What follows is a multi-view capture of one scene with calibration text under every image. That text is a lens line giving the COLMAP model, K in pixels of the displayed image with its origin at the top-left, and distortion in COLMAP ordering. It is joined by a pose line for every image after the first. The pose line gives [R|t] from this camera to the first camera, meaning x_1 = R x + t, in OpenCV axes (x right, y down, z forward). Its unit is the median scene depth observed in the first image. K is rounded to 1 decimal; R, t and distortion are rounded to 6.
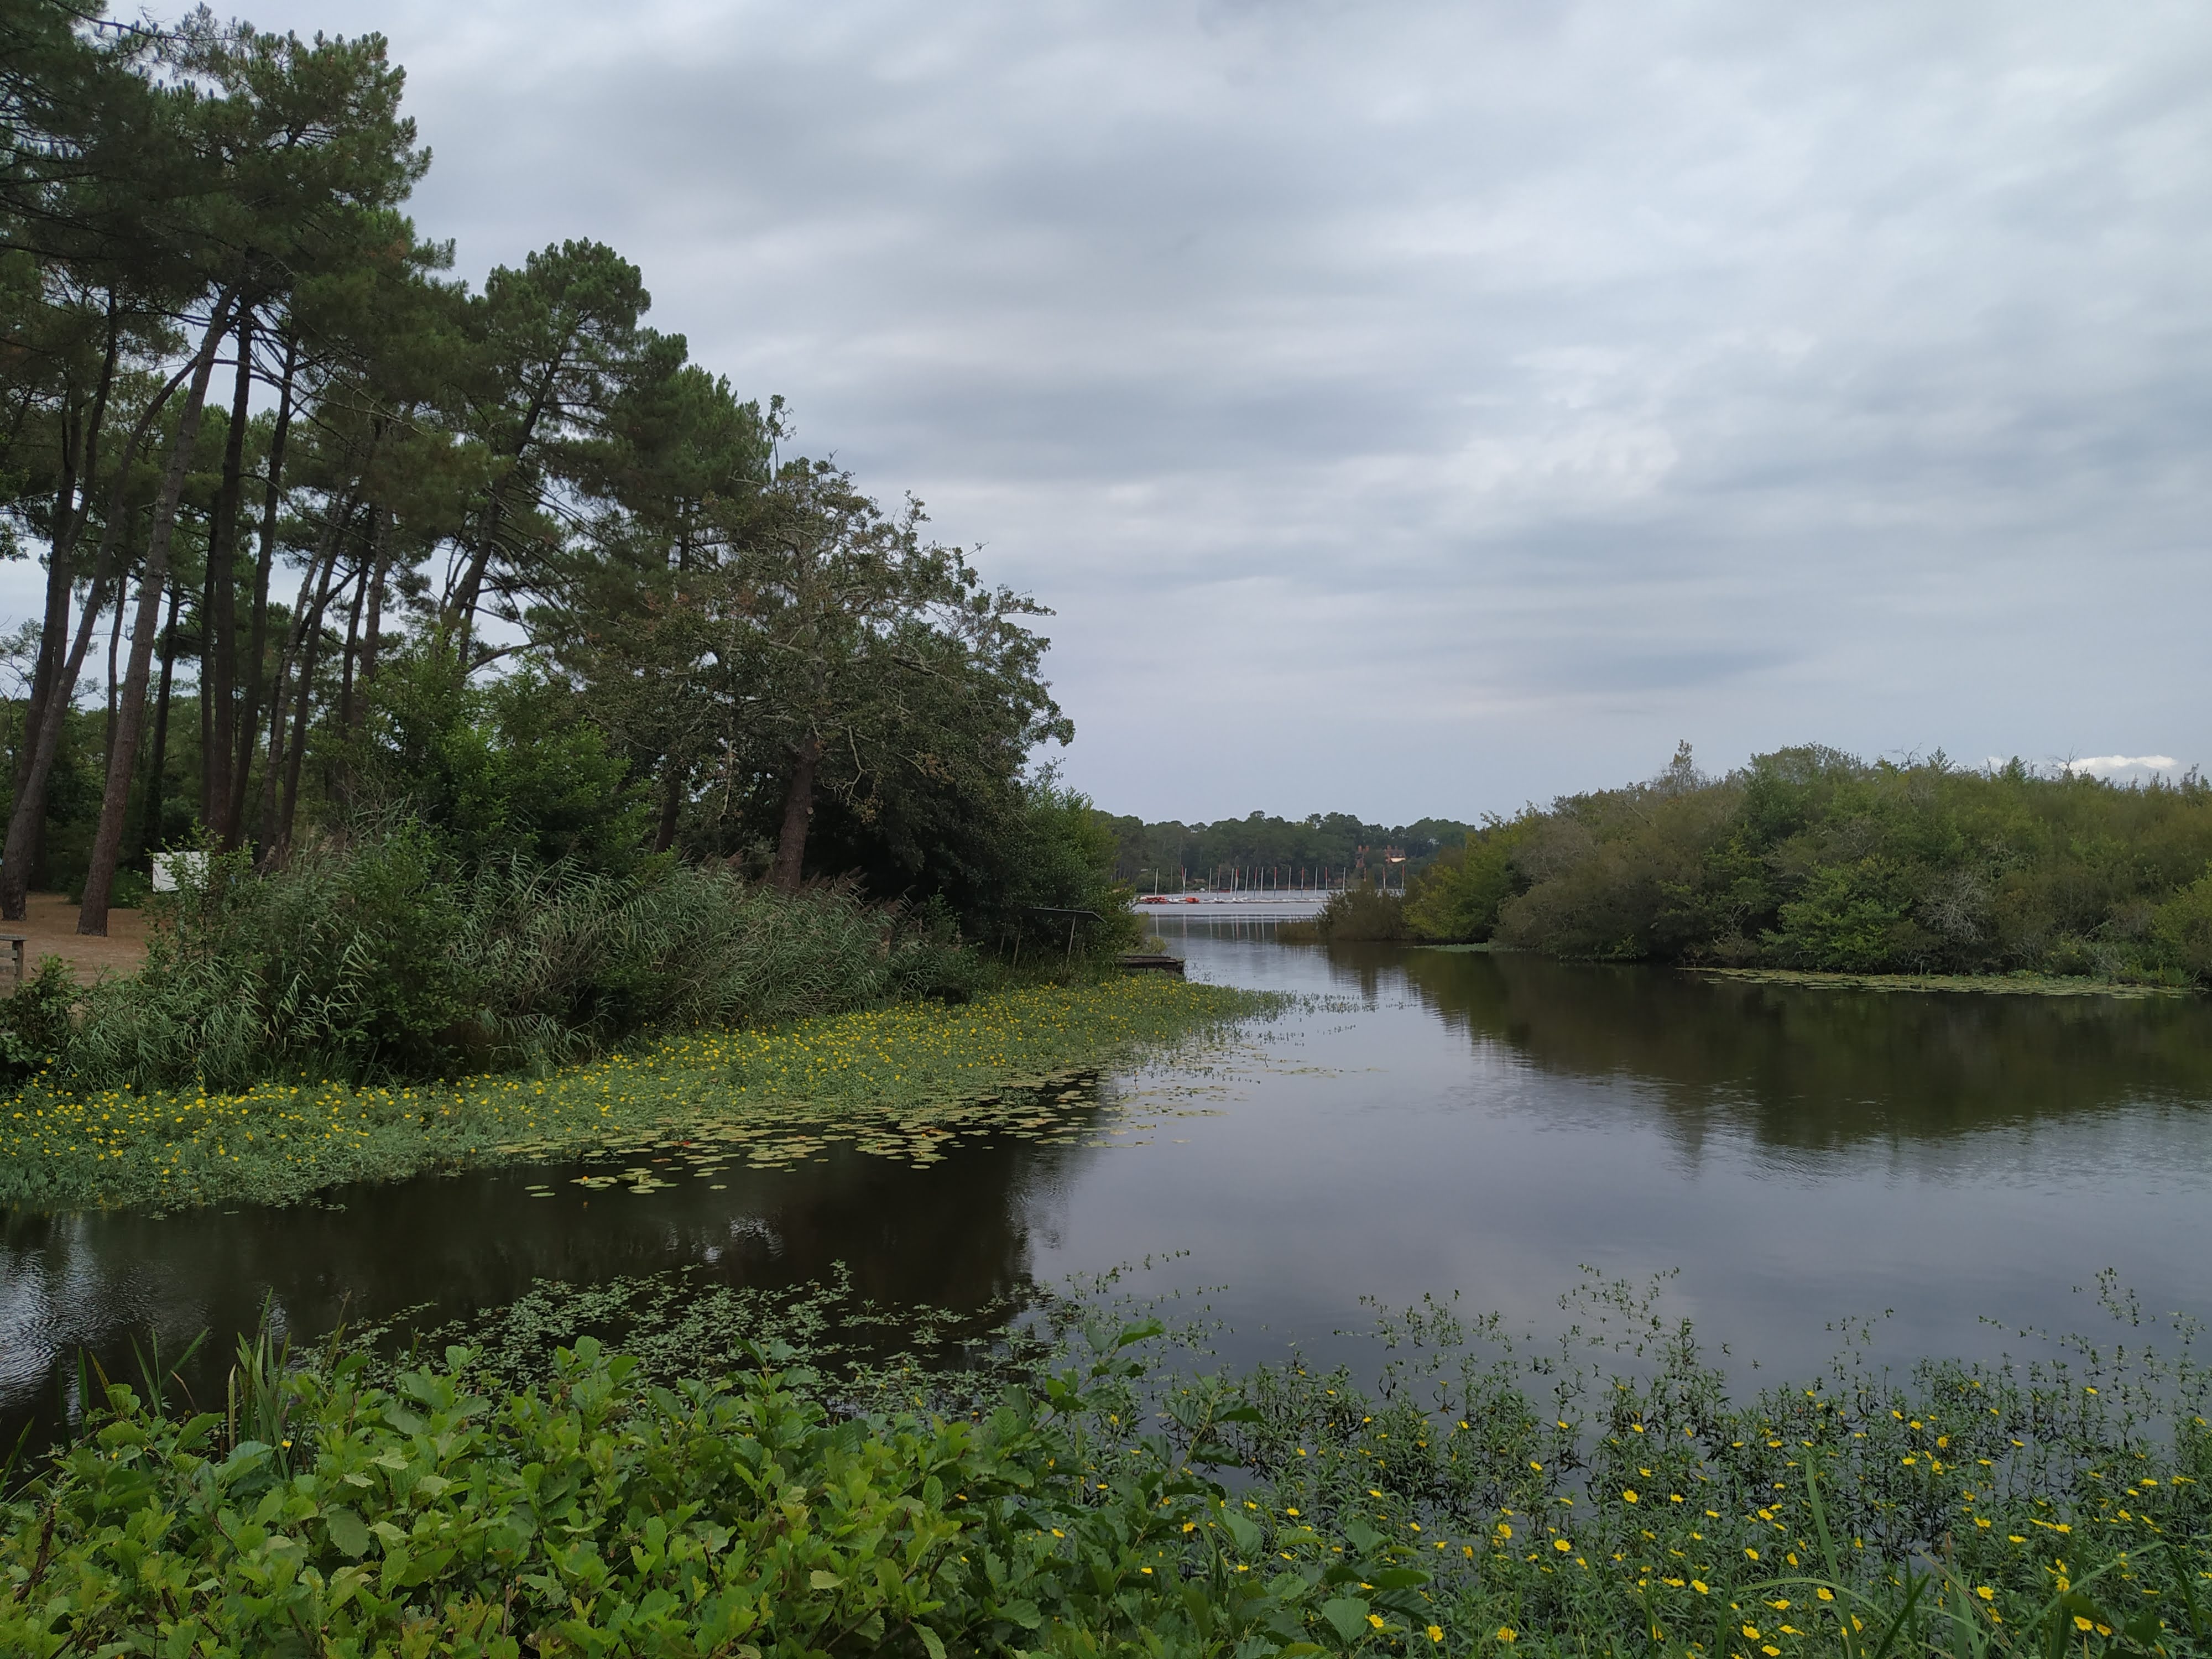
lens RADIAL K [[1962.0, 0, 1106.0], [0, 1962.0, 829.5], [0, 0, 1]] dist [0.079741, -0.002644]
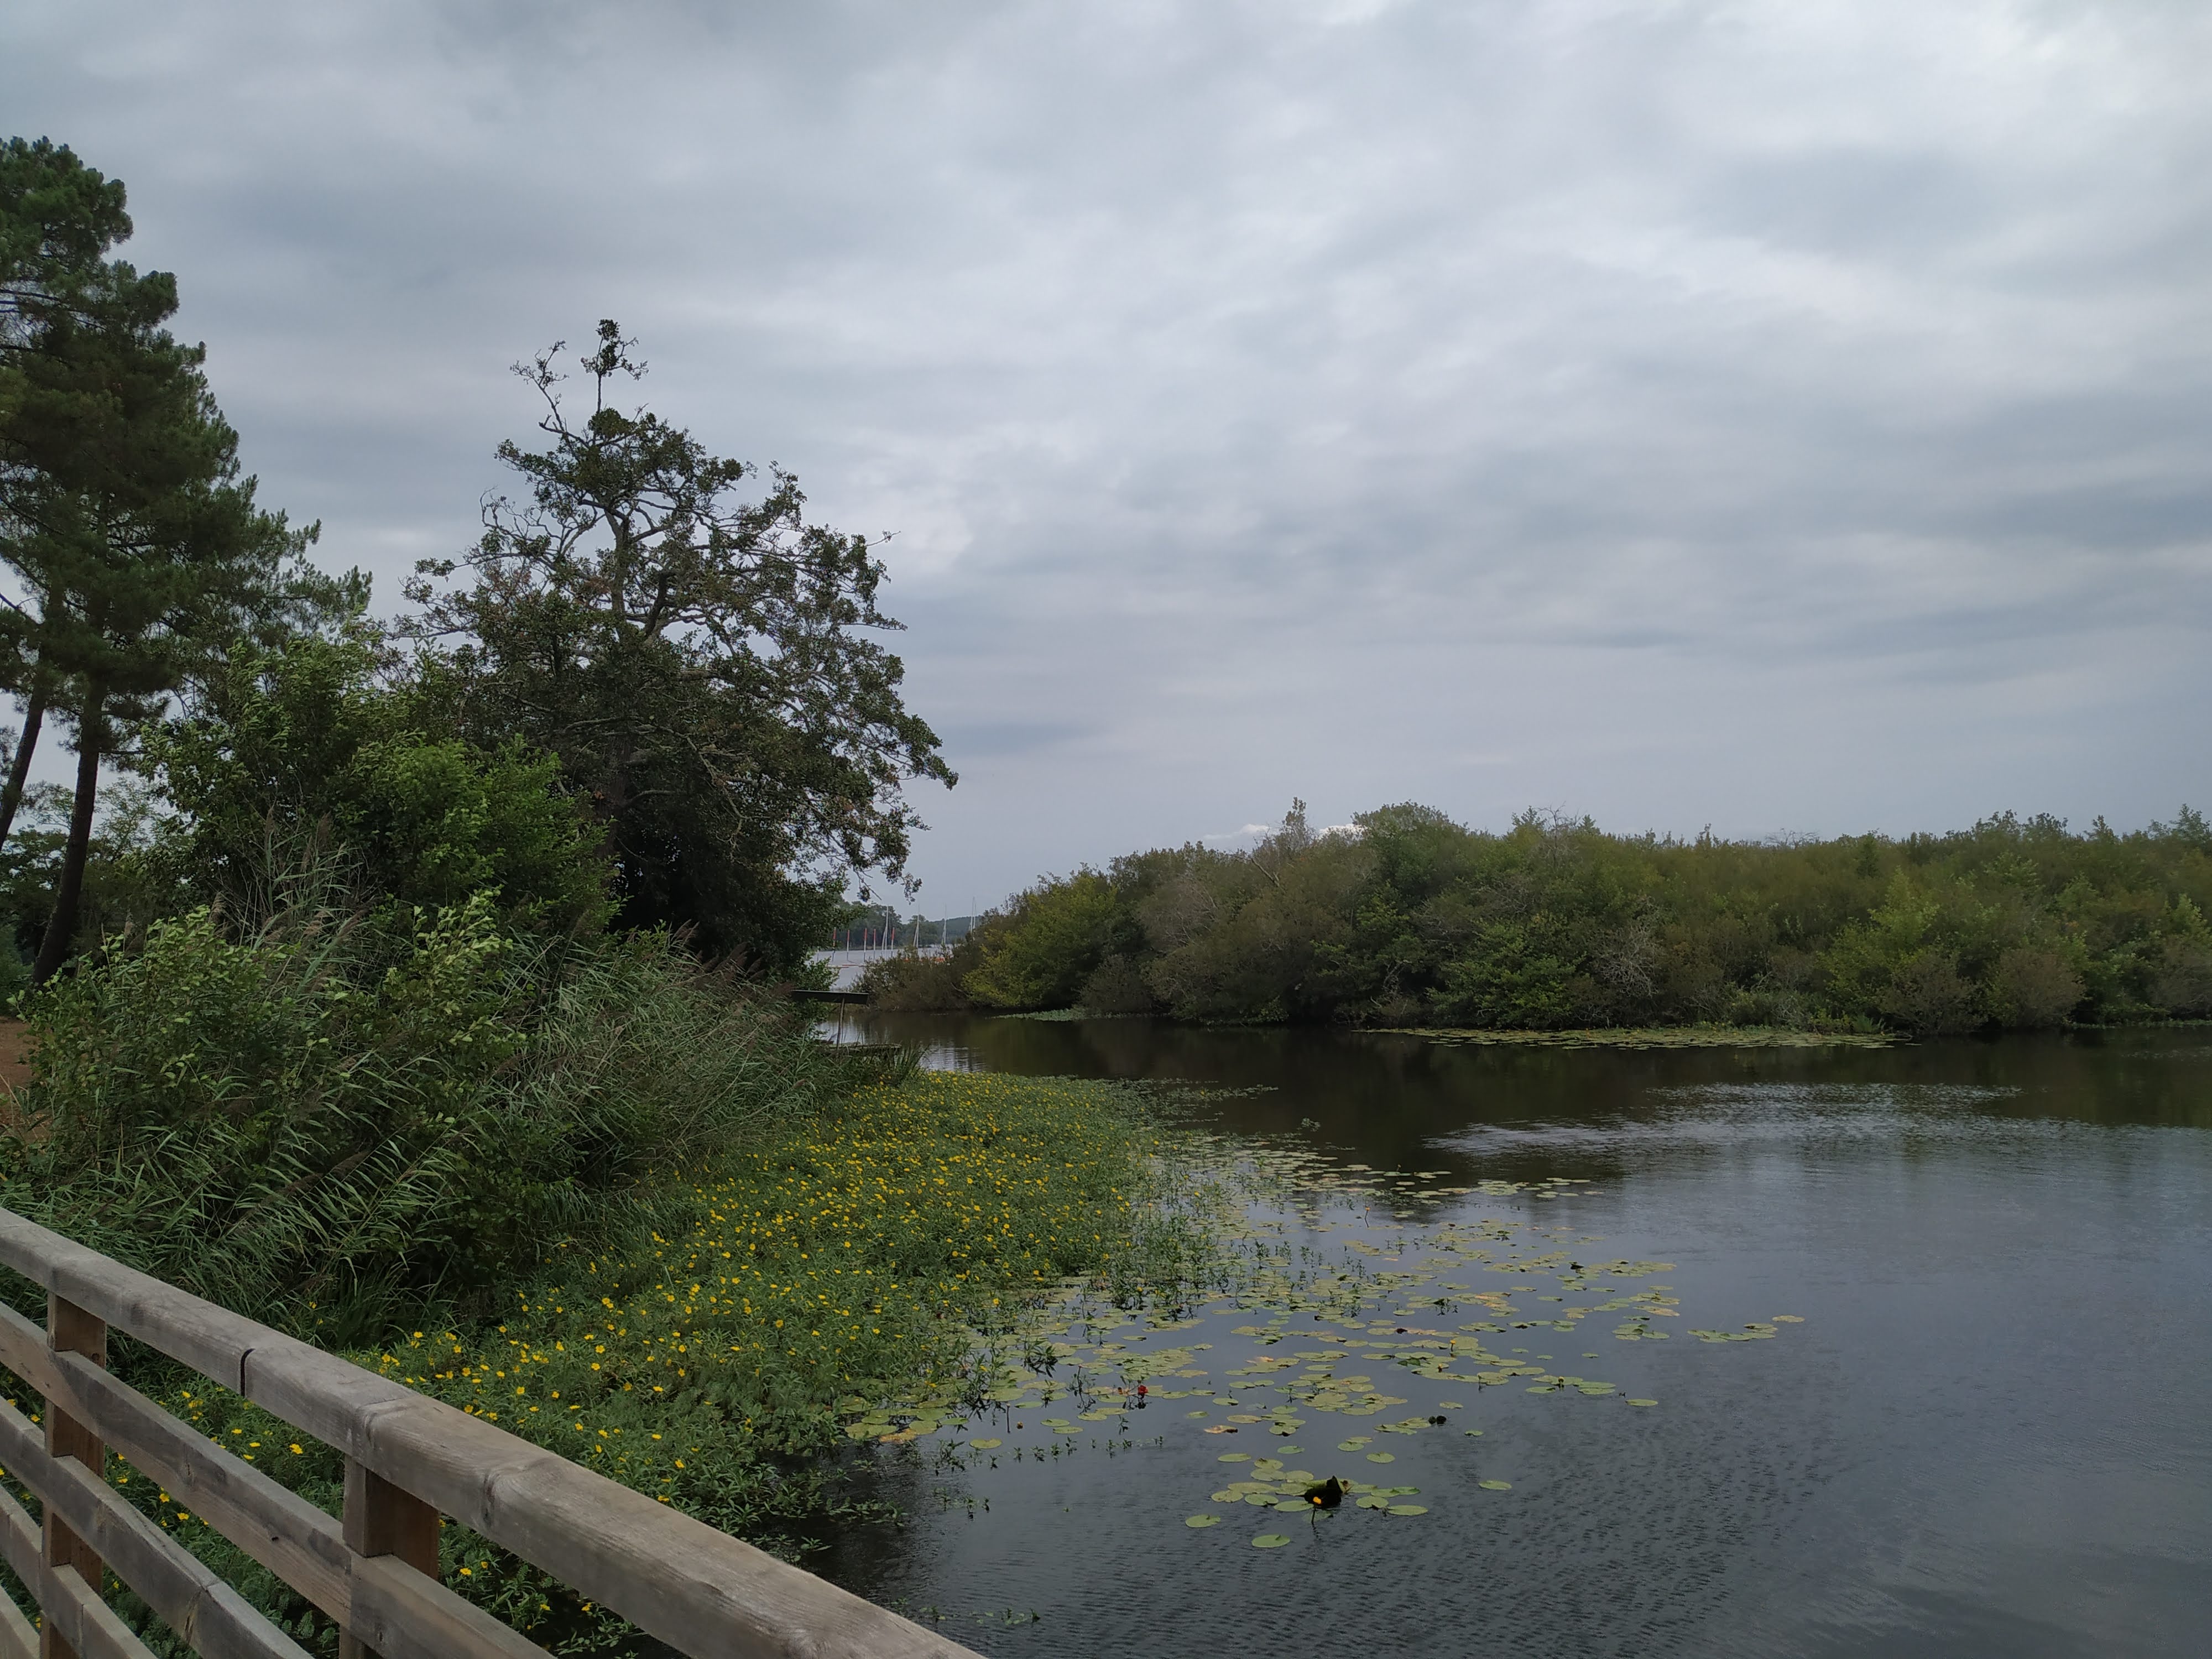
lens RADIAL K [[1962.0, 0, 1106.0], [0, 1962.0, 829.5], [0, 0, 1]] dist [0.079741, -0.002644]
pose [[0.936802, 0.002931, 0.349848, -0.147432], [0.008895, 0.999442, -0.032193, 0.001485], [-0.349747, 0.033271, 0.936253, 0.123666]]
